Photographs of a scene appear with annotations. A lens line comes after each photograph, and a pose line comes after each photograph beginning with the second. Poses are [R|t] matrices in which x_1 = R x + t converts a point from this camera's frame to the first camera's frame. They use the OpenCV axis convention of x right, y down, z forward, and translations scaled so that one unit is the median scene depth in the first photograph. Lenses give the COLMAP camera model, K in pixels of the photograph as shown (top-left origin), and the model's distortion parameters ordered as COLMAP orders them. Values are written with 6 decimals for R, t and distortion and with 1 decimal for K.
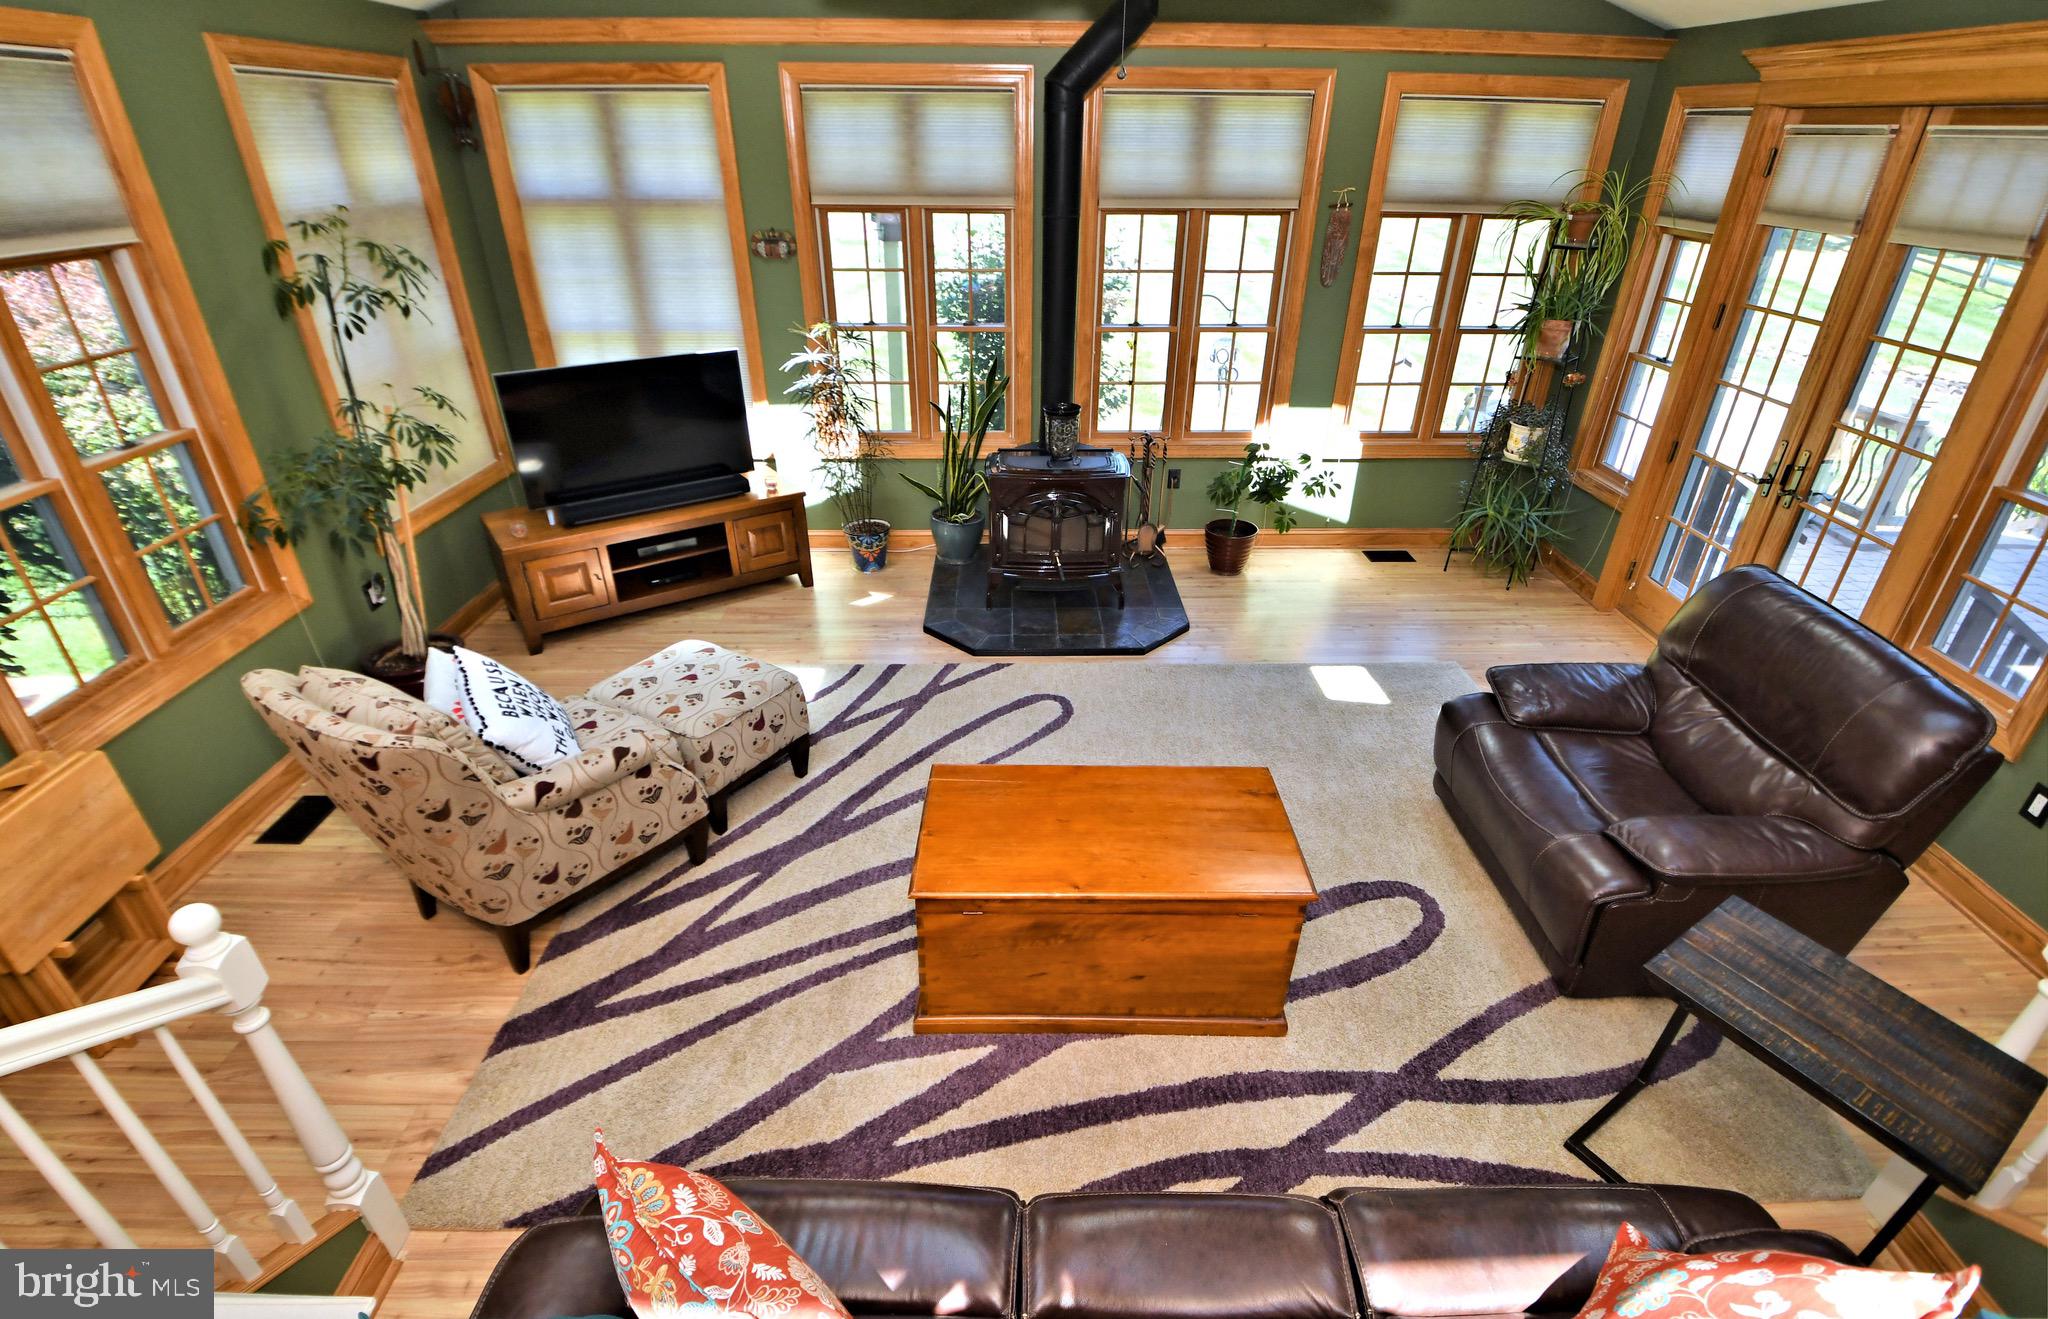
lens RADIAL K [[936.1, 0, 1024.4], [0, 936.1, 656.3], [0, 0, 1]] dist [0.001978, 0.000128]
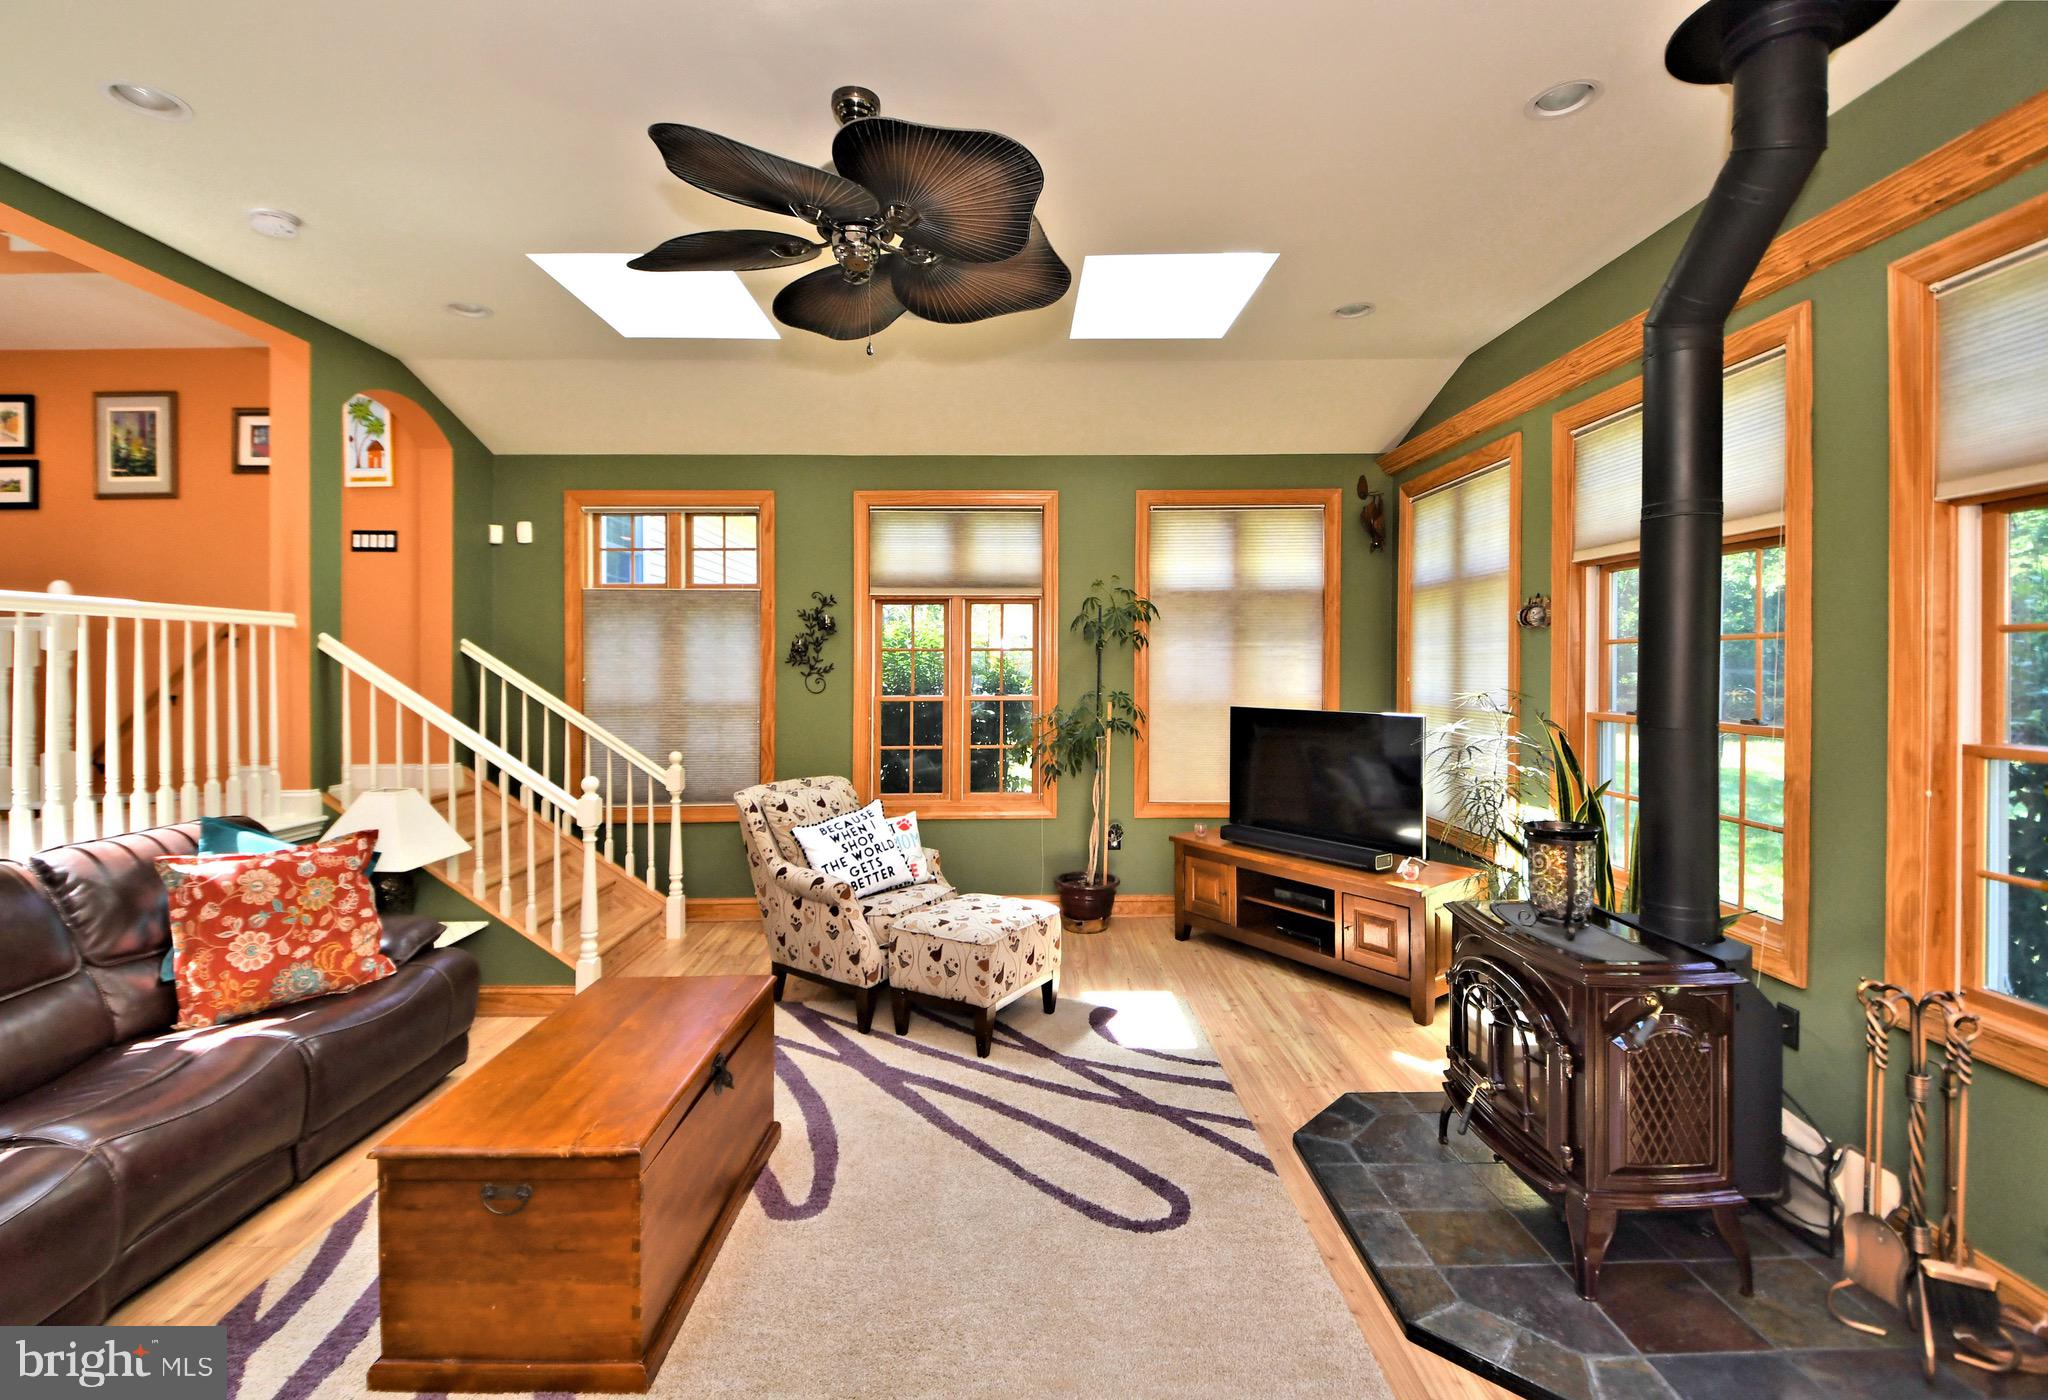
lens RADIAL K [[917.8, 0, 1019.3], [0, 917.8, 669.1], [0, 0, 1]] dist [-0.014146, -0.004817]
pose [[-0.001749, 0.006154, -0.999980, 0.650426], [-0.481753, 0.876285, 0.006236, -0.227890], [0.876306, 0.481754, 0.001432, 0.777945]]
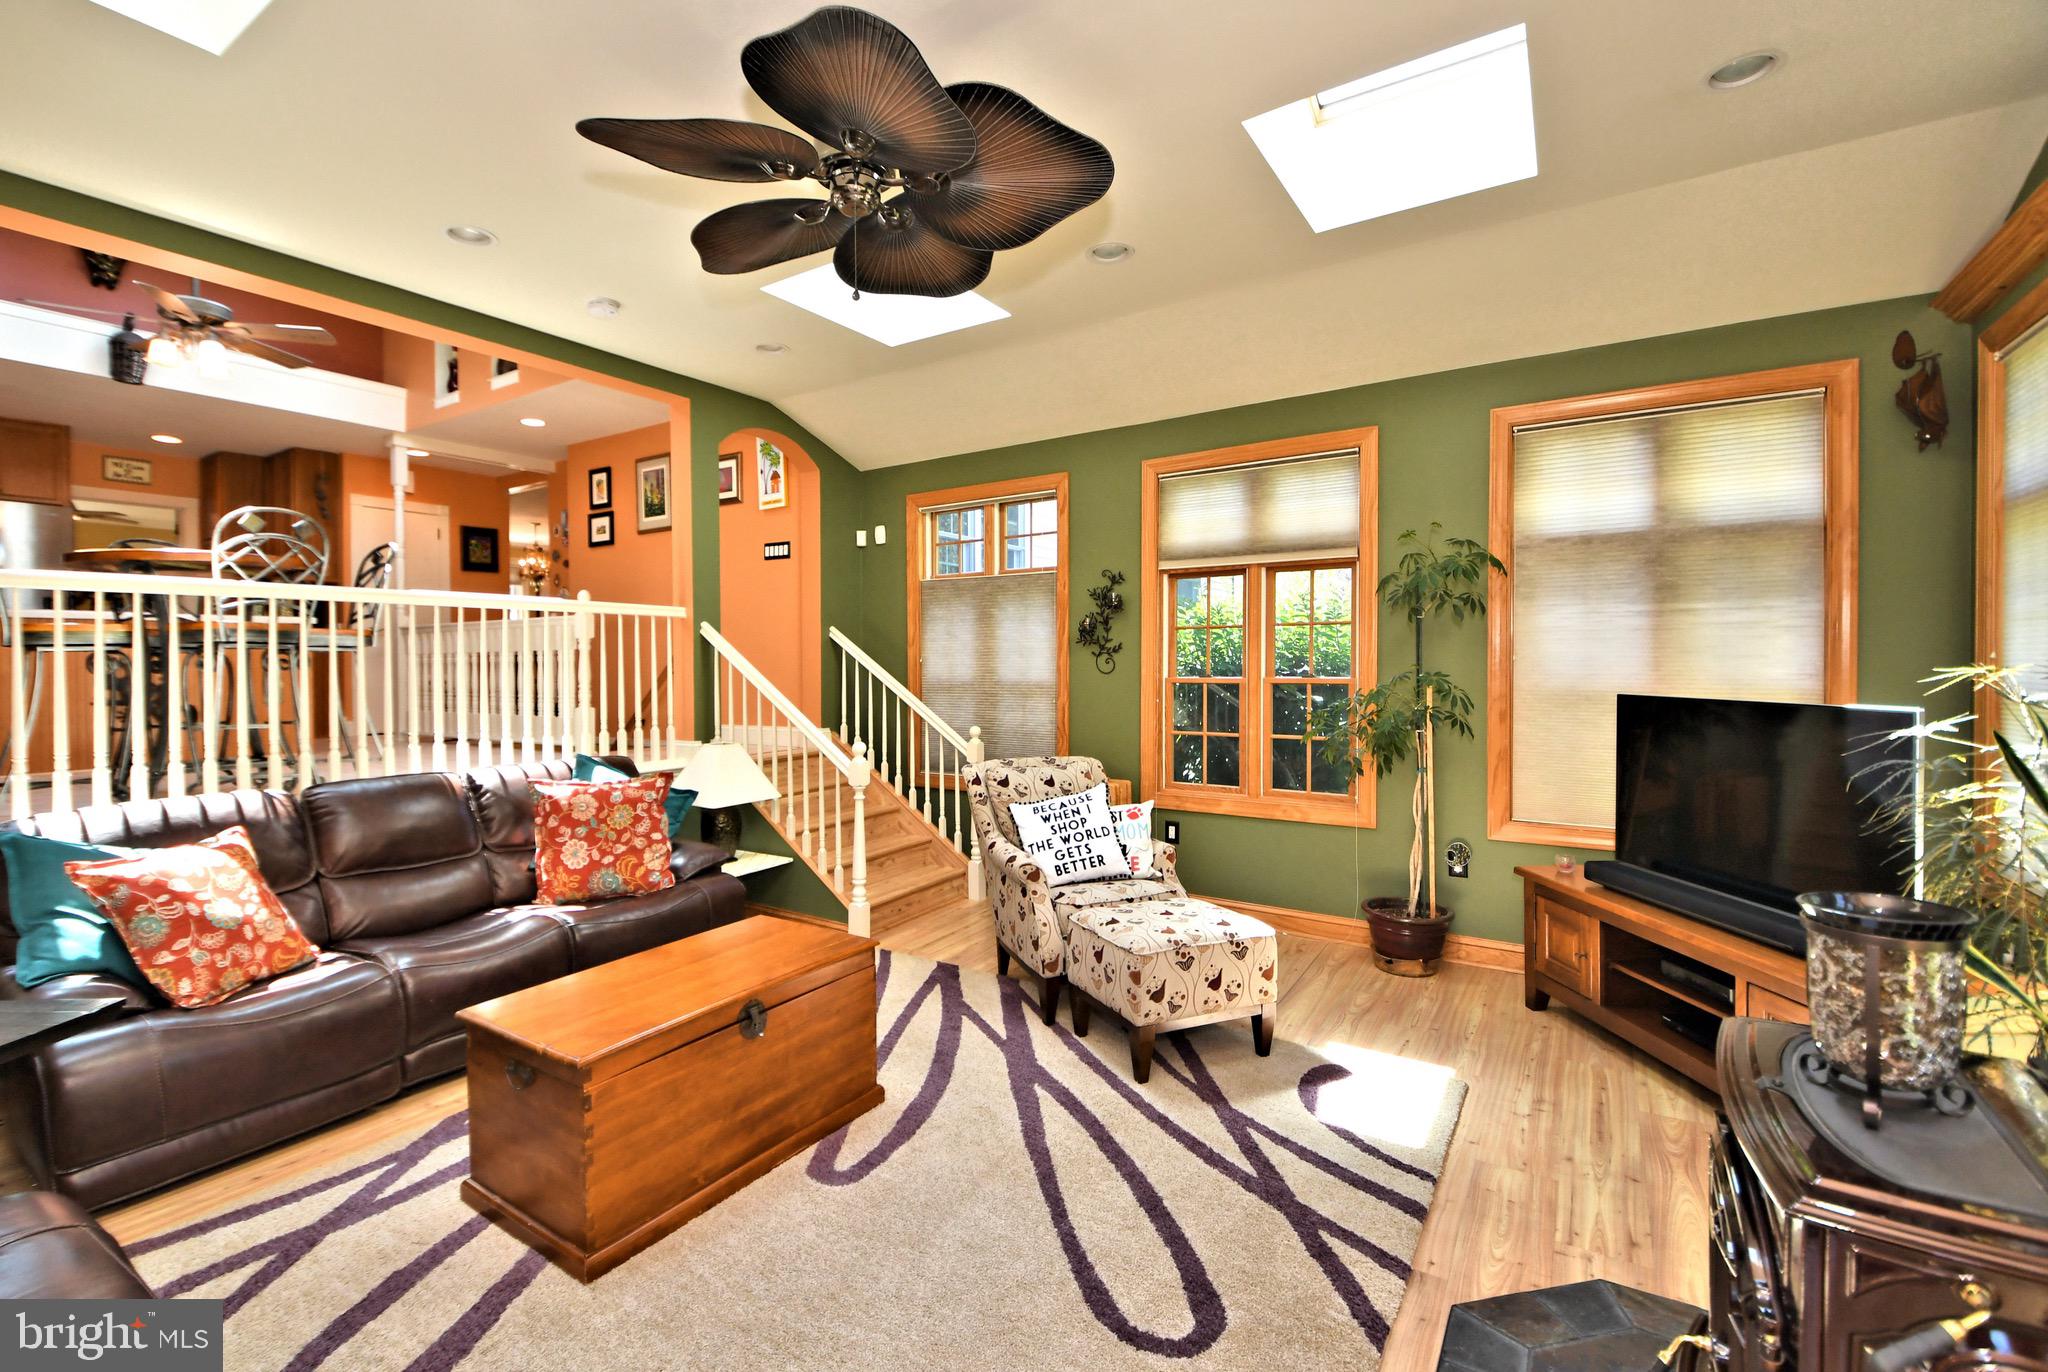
lens RADIAL K [[900.2, 0, 951.3], [0, 900.2, 663.5], [0, 0, 1]] dist [-0.002571, -0.007831]
pose [[-0.586880, 0.005397, -0.809656, 0.475771], [-0.385961, 0.877189, 0.285612, -0.339803], [0.711763, 0.480116, -0.512721, 1.031088]]
